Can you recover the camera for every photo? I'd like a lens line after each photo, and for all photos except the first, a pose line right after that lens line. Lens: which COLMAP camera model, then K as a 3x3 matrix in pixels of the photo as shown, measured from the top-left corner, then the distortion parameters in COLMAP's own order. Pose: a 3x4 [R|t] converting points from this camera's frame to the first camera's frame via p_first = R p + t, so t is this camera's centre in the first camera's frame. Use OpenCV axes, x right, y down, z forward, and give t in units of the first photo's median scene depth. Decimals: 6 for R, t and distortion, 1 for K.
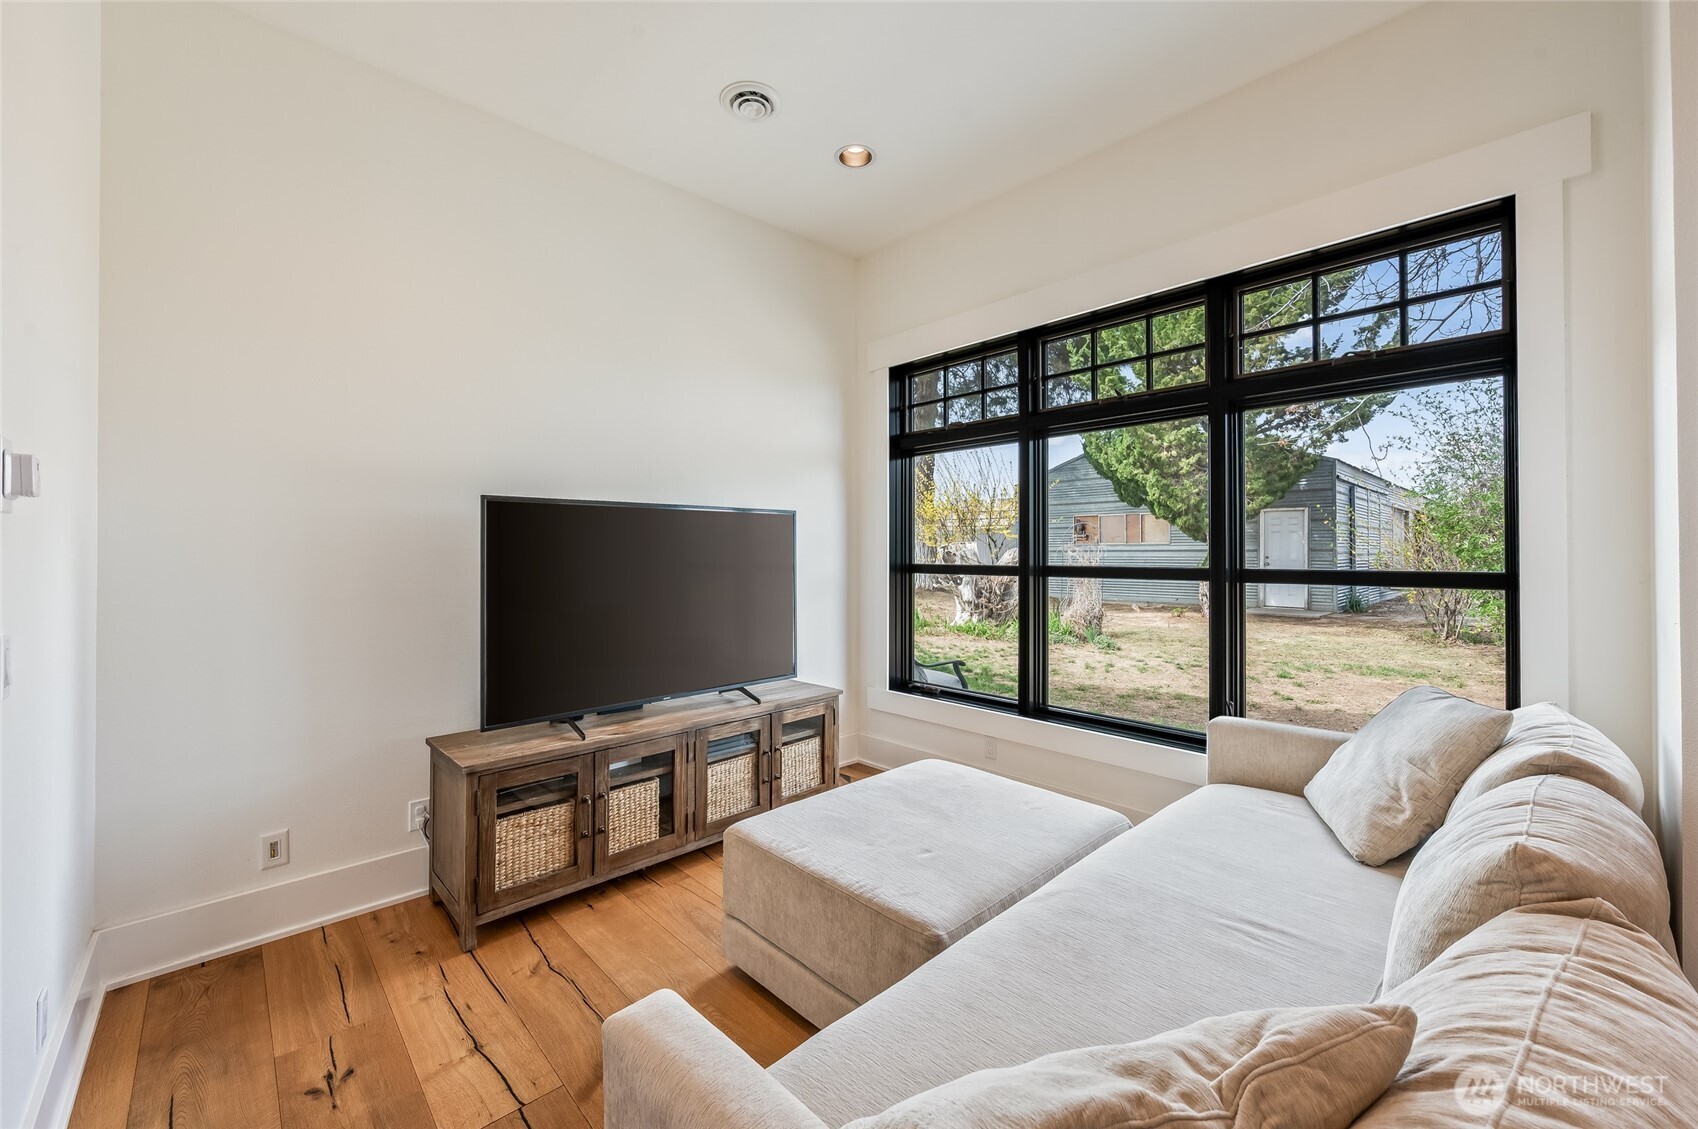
lens RADIAL K [[680.8, 0, 849.3], [0, 680.8, 550.9], [0, 0, 1]] dist [-0.000871, 0.001764]
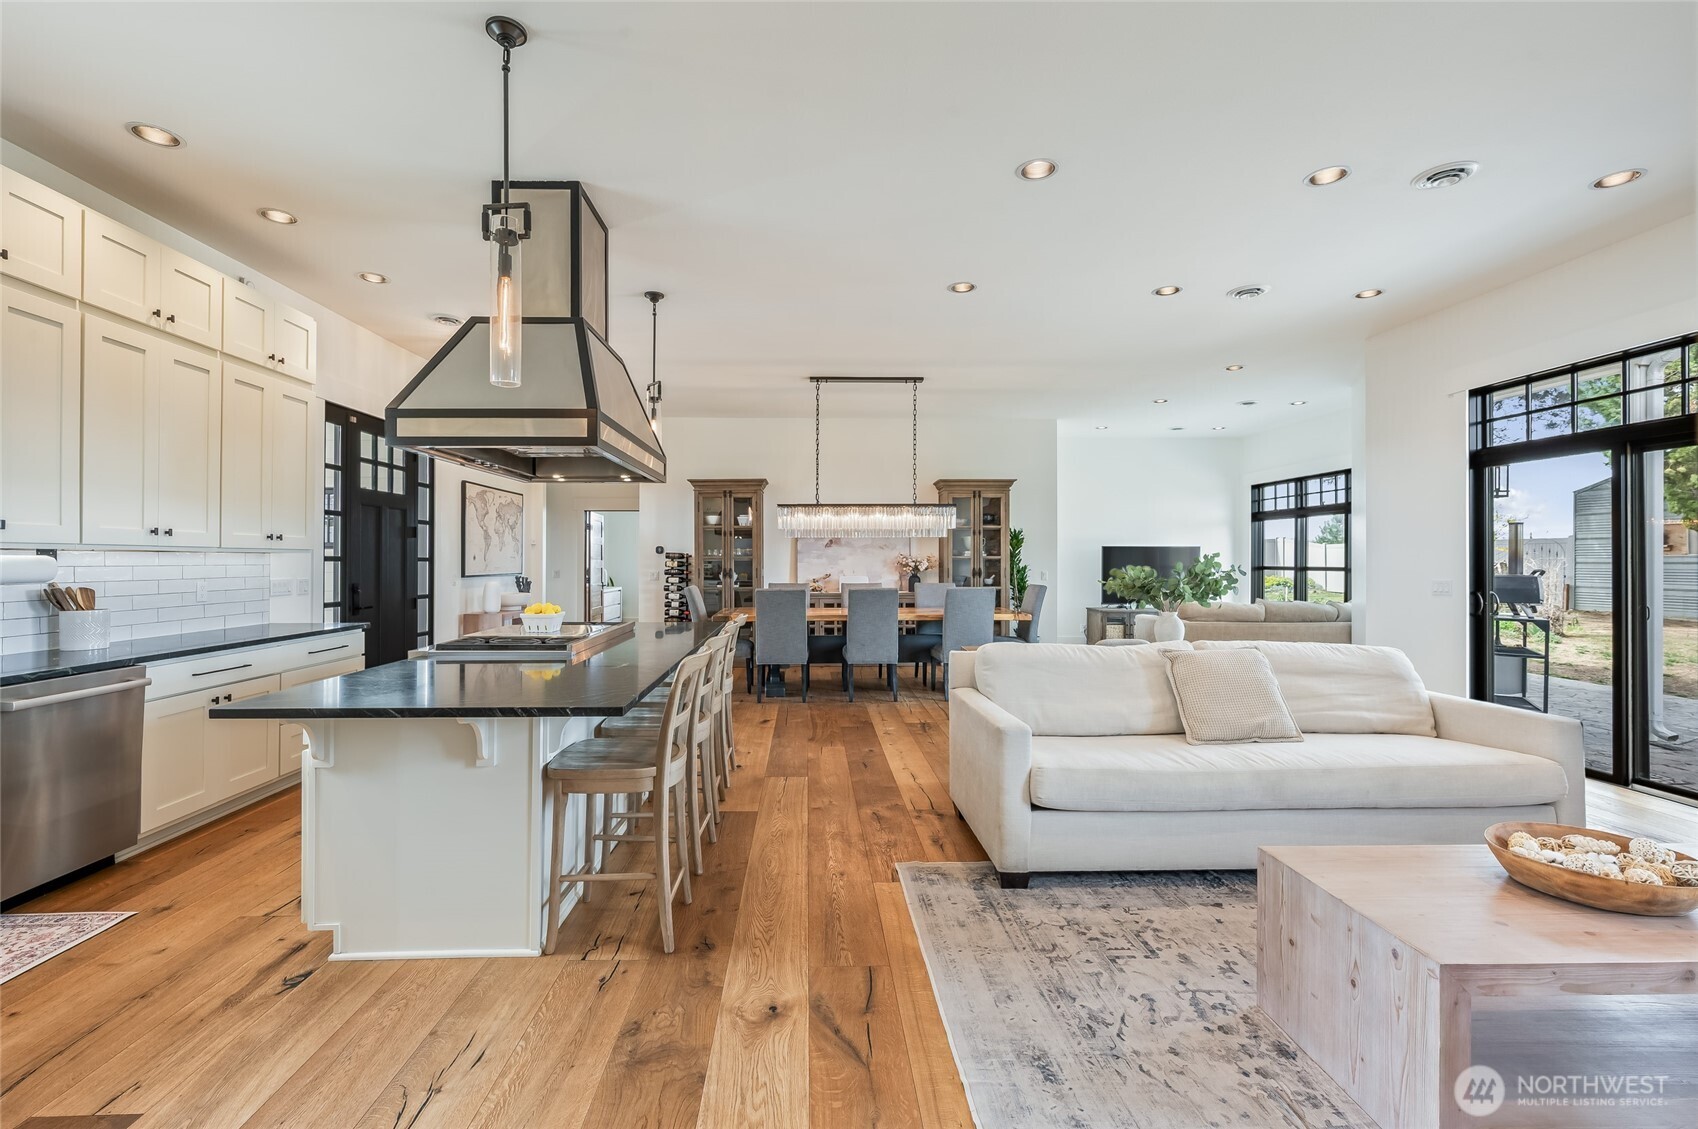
lens RADIAL K [[728.8, 0, 825.8], [0, 728.8, 557.7], [0, 0, 1]] dist [0.002289, 0.000227]
pose [[0.750716, 0.001590, -0.660624, 0.911718], [-0.001744, 0.999998, 0.000426, -0.011127], [0.660623, 0.000832, 0.750717, -2.780190]]
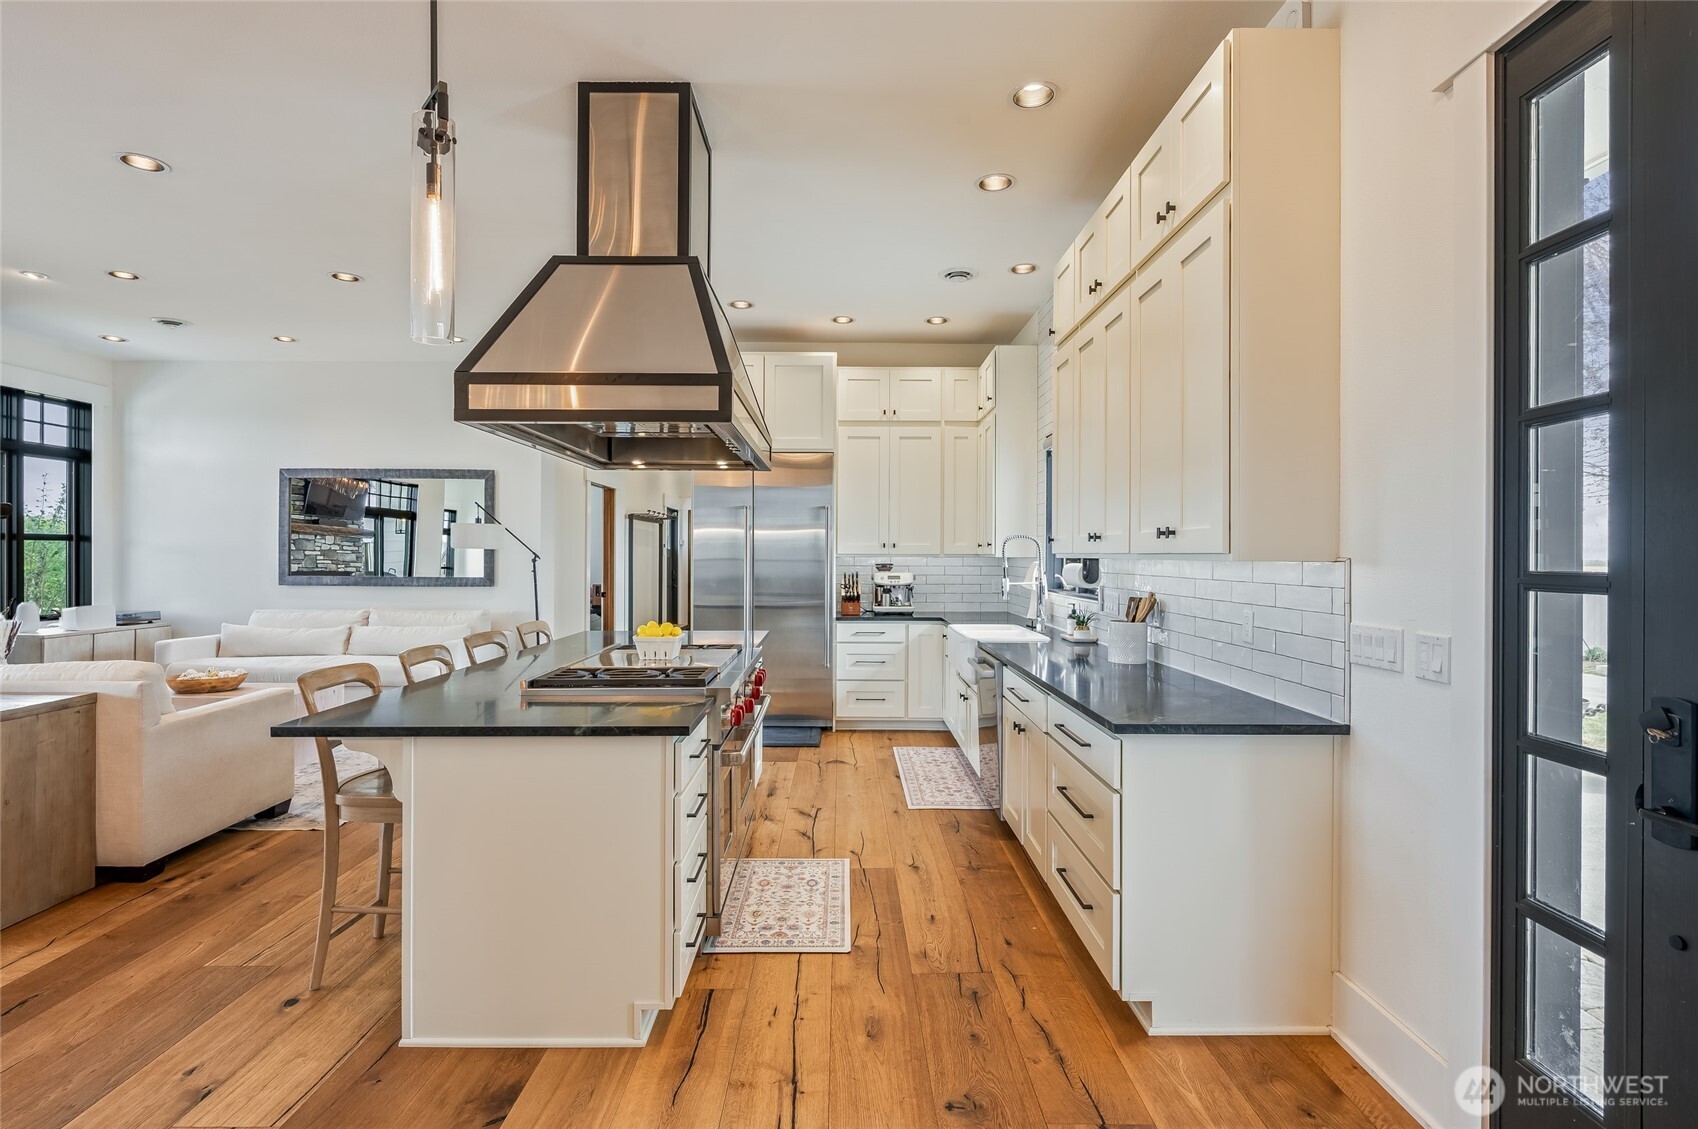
lens RADIAL K [[819.2, 0, 844.0], [0, 819.2, 555.0], [0, 0, 1]] dist [-0.000791, 0.000807]
pose [[-0.737443, -0.000256, 0.675409, -1.302075], [-0.002264, 0.999995, -0.002093, -0.023379], [-0.675406, -0.003073, -0.737440, -1.463172]]
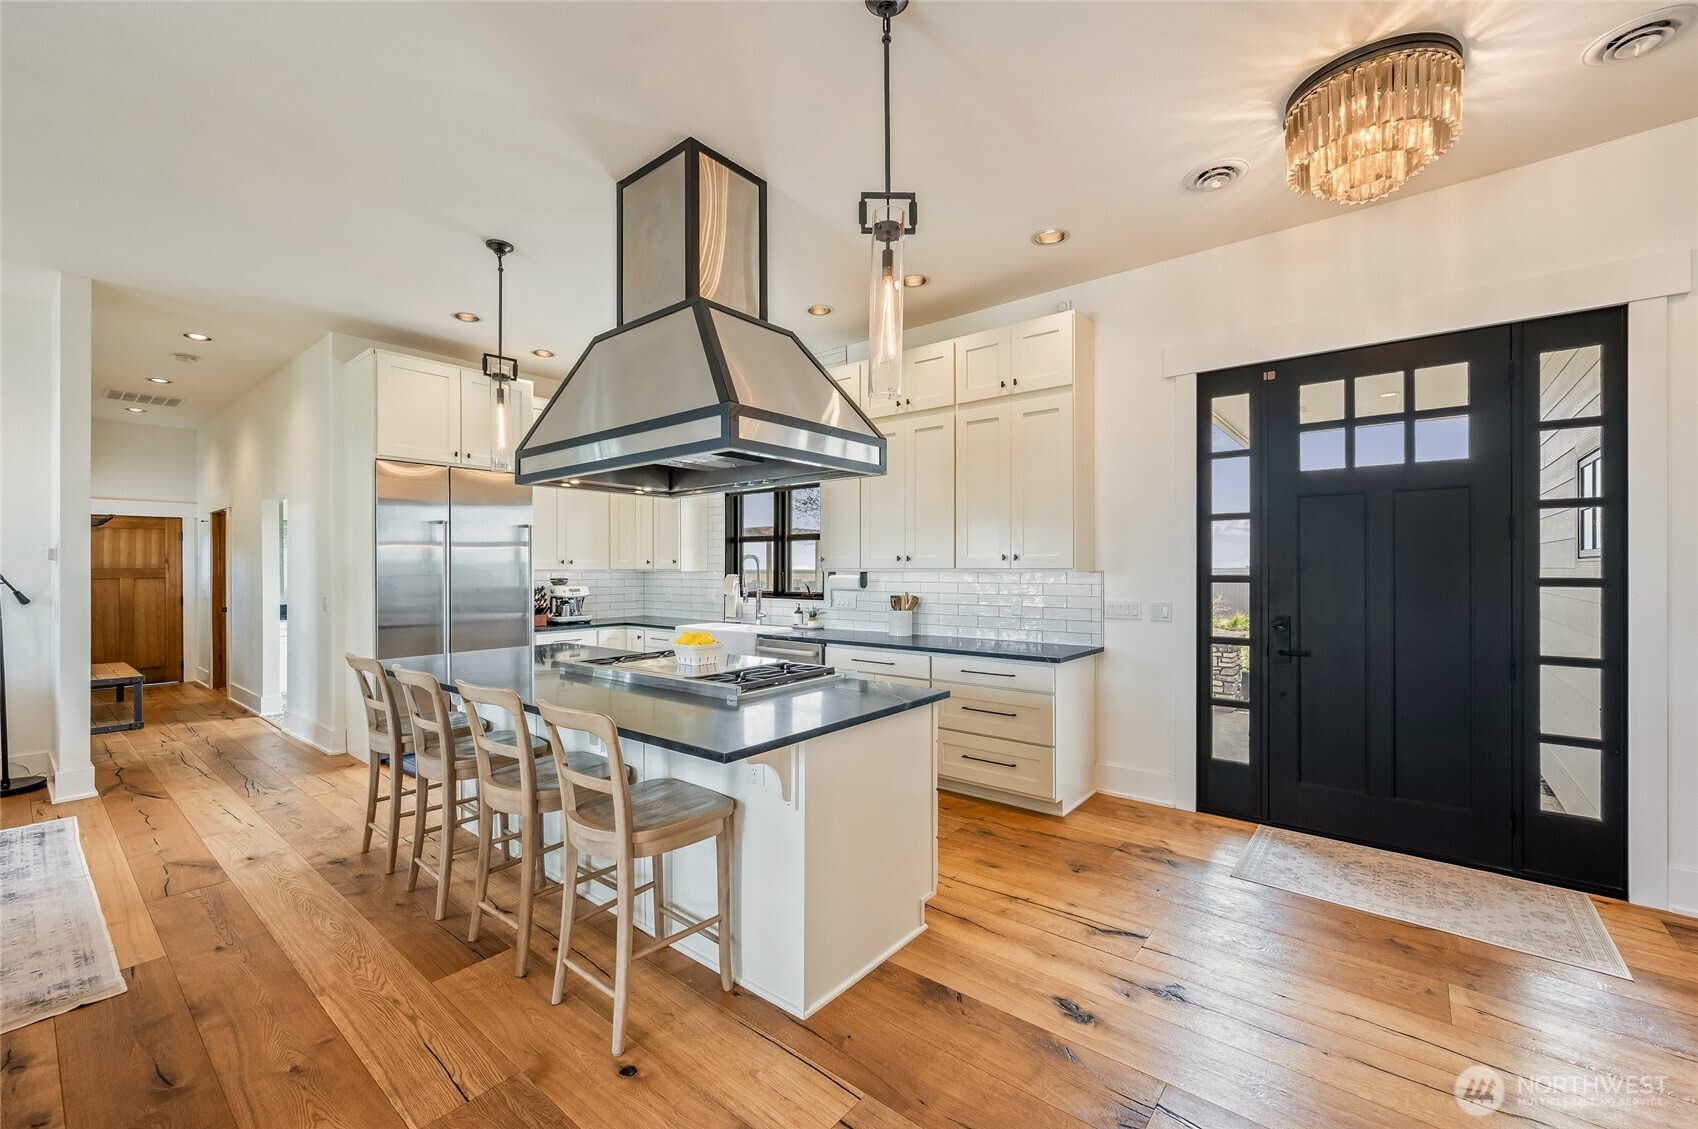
lens RADIAL K [[680.8, 0, 836.2], [0, 680.8, 562.4], [0, 0, 1]] dist [-0.000871, 0.001764]
pose [[-0.990691, 0.004521, -0.136051, -0.390991], [0.005787, 0.999944, -0.008914, -0.030053], [0.136003, -0.009618, -0.990662, -1.035721]]
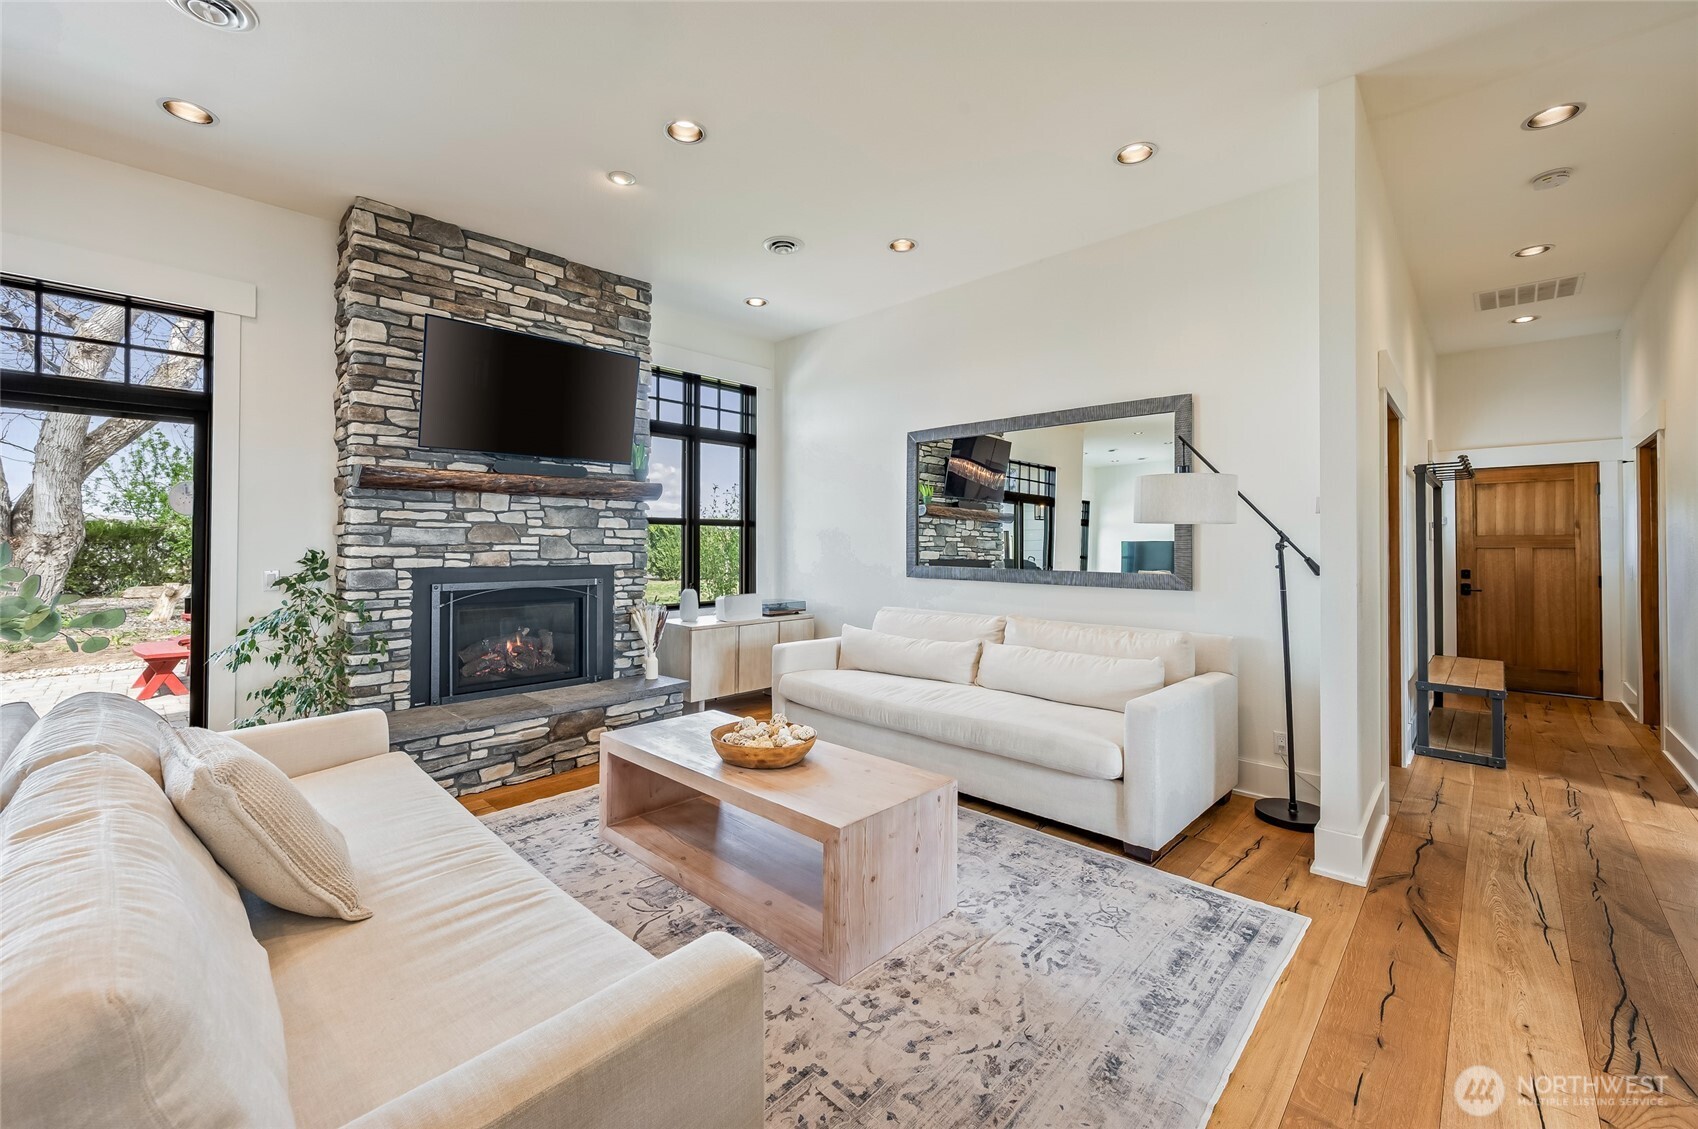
lens RADIAL K [[680.8, 0, 836.4], [0, 680.8, 539.2], [0, 0, 1]] dist [-0.000871, 0.001764]
pose [[-0.050692, 0.008335, 0.998680, 0.060468], [-0.003286, 0.999958, -0.008512, -0.010446], [-0.998709, -0.003713, -0.050662, -1.905589]]
